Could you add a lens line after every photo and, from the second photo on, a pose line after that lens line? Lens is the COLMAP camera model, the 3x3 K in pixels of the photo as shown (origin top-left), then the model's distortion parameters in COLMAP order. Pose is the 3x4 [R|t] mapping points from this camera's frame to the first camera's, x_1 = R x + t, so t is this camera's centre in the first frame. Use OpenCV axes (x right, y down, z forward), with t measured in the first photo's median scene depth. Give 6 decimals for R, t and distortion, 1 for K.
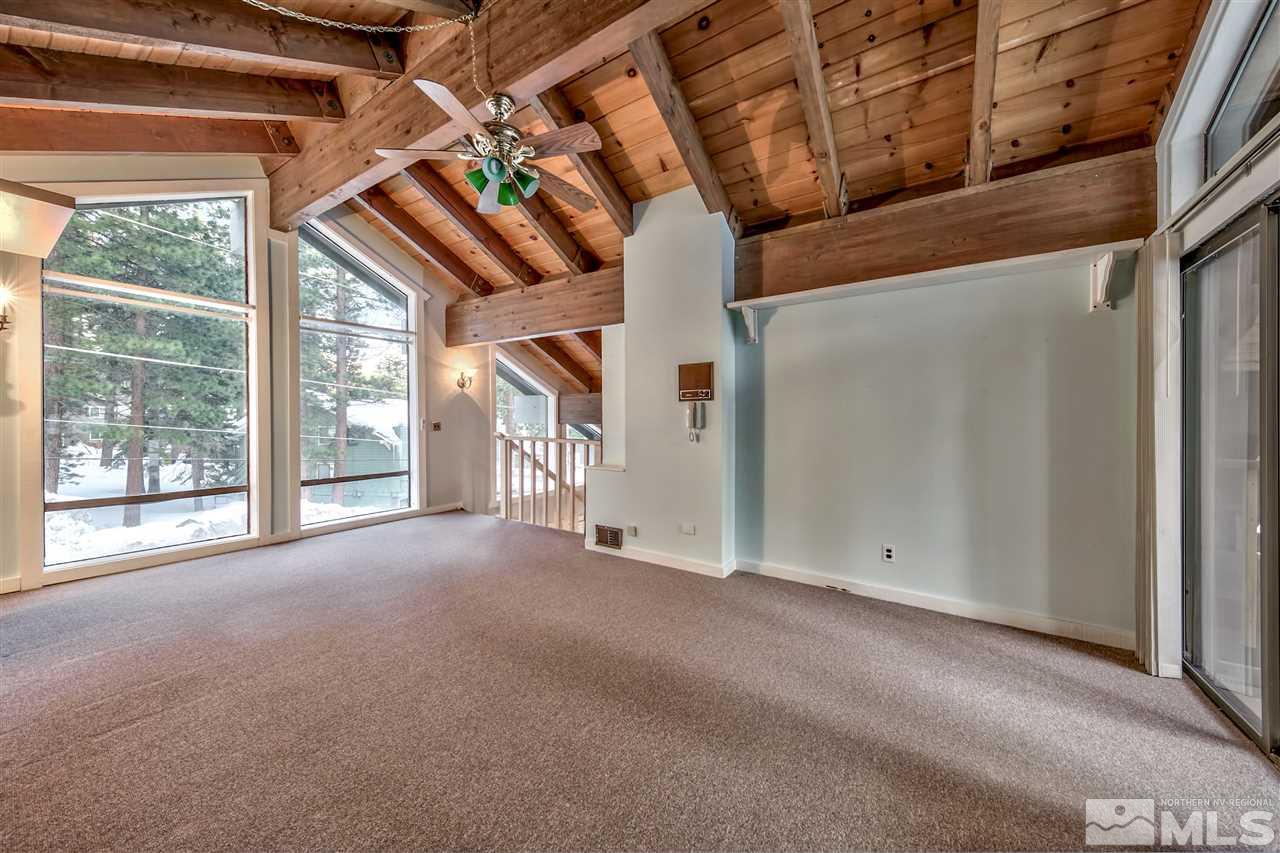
lens RADIAL K [[447.6, 0, 647.2], [0, 447.6, 423.9], [0, 0, 1]] dist [0.012996, -0.001493]
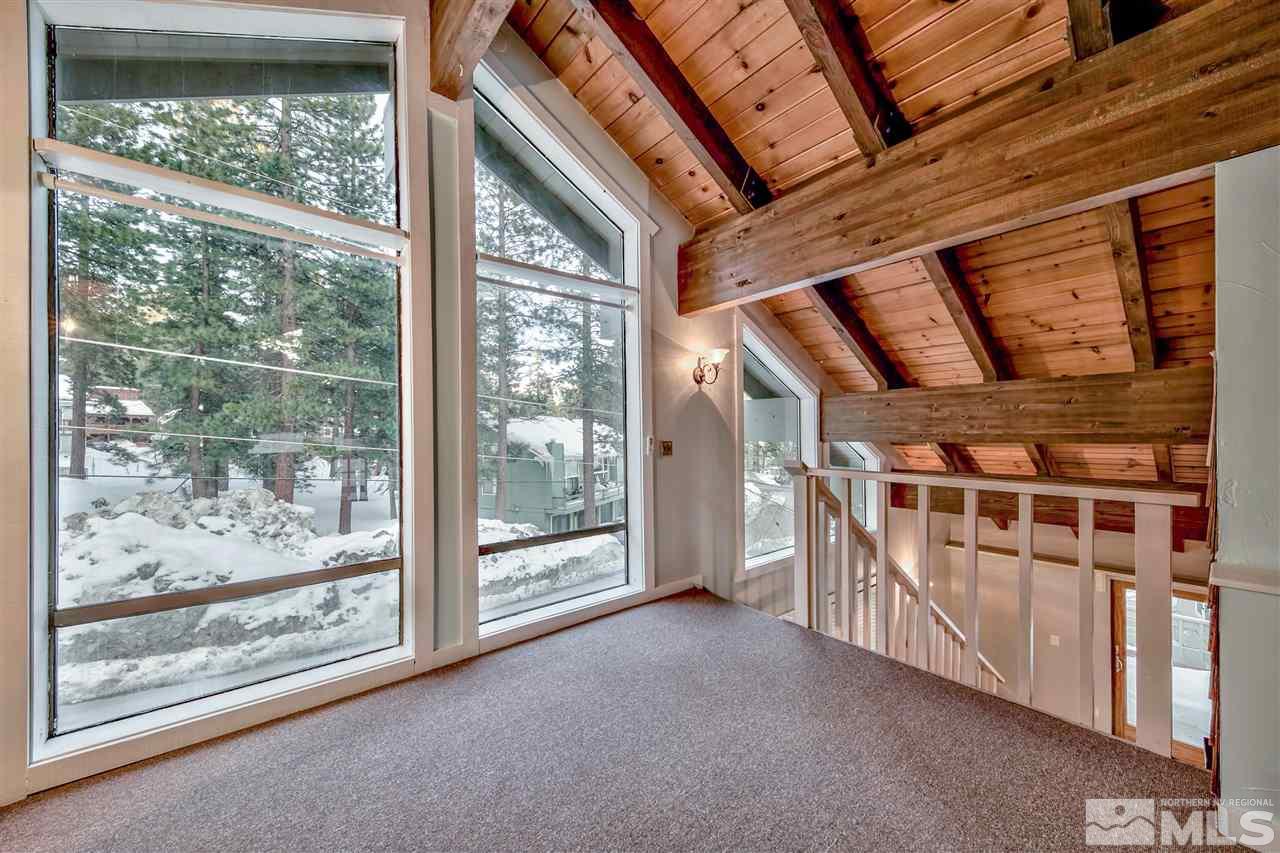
lens RADIAL K [[464.1, 0, 635.0], [0, 464.1, 435.6], [0, 0, 1]] dist [0.019087, 0.000036]
pose [[0.952027, -0.007889, -0.305914, -0.306276], [0.005384, 0.999945, -0.009031, -0.006017], [0.305968, 0.006950, 0.952016, 0.383654]]
